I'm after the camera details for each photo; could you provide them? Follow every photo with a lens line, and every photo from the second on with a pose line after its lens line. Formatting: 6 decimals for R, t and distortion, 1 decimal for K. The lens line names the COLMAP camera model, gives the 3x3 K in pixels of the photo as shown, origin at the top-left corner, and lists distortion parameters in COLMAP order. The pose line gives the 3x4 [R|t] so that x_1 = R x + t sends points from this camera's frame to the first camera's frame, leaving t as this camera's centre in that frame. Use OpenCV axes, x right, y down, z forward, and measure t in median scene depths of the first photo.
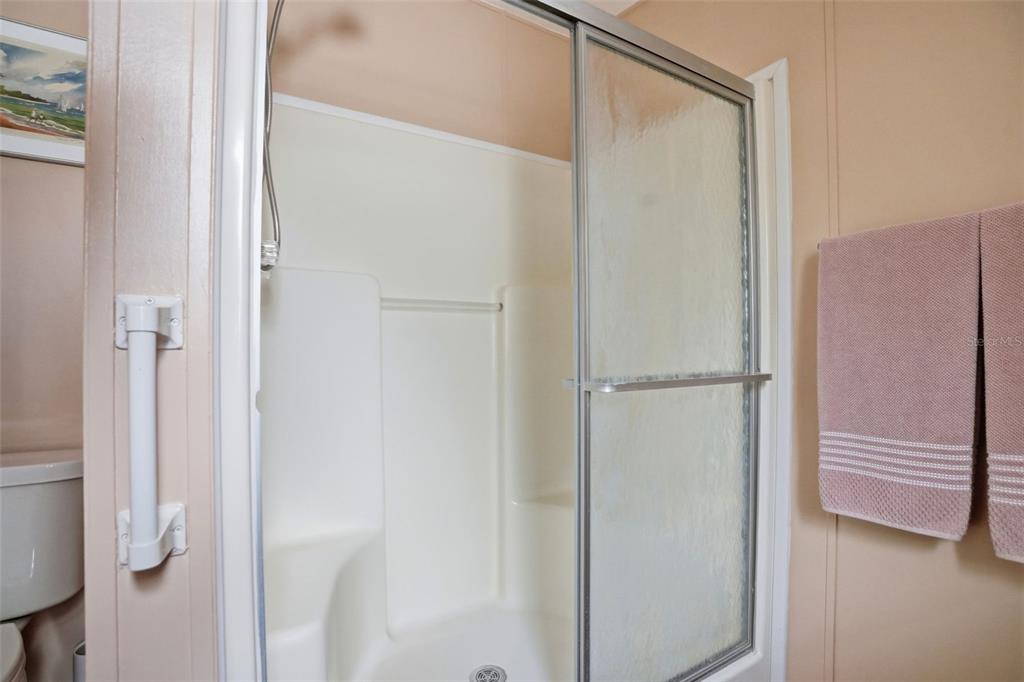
lens RADIAL K [[479.5, 0, 488.0], [0, 479.5, 346.3], [0, 0, 1]] dist [-0.029806, 0.007604]
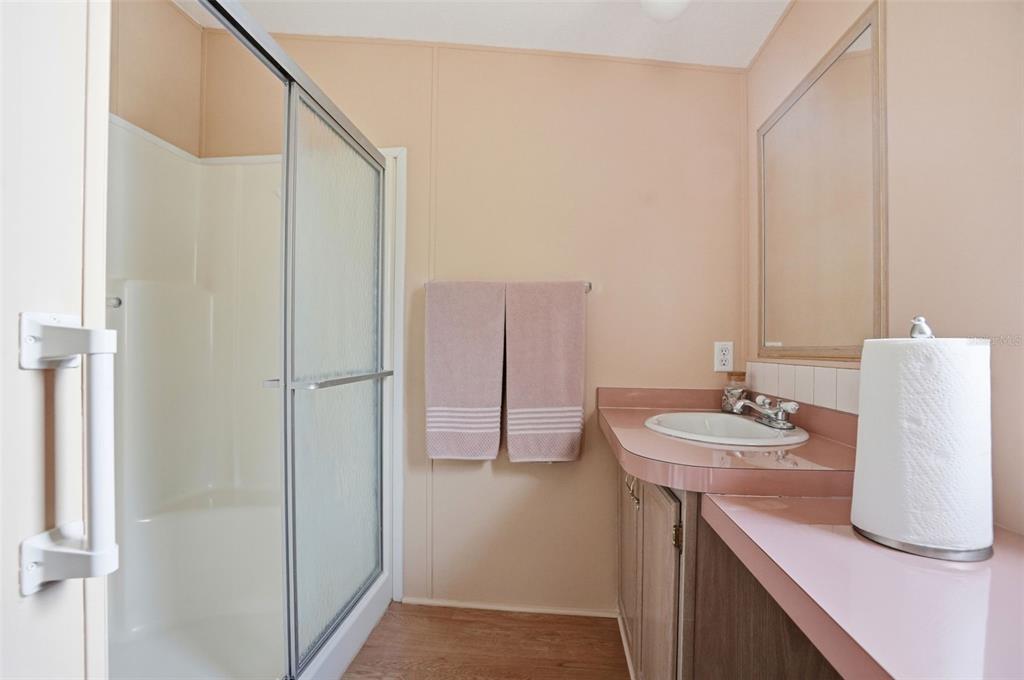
lens RADIAL K [[489.1, 0, 509.3], [0, 489.1, 348.7], [0, 0, 1]] dist [-0.053874, 0.013168]
pose [[0.602522, 0.007247, 0.798069, -0.388884], [-0.014044, 0.999900, 0.001523, -0.016189], [-0.797978, -0.012125, 0.602564, -0.151712]]
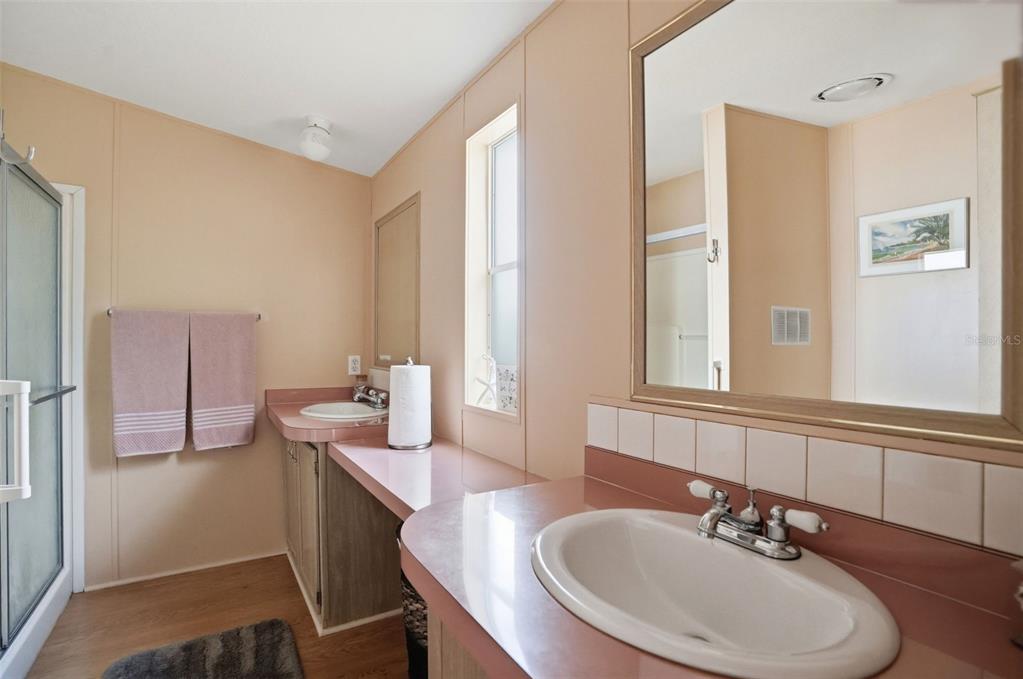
lens RADIAL K [[544.5, 0, 514.6], [0, 544.5, 340.9], [0, 0, 1]] dist [-0.029742, 0.005505]
pose [[0.020188, 0.000267, 0.999796, -1.326213], [-0.007162, 0.999974, -0.000122, -0.116239], [-0.999771, -0.007159, 0.020190, -0.576430]]
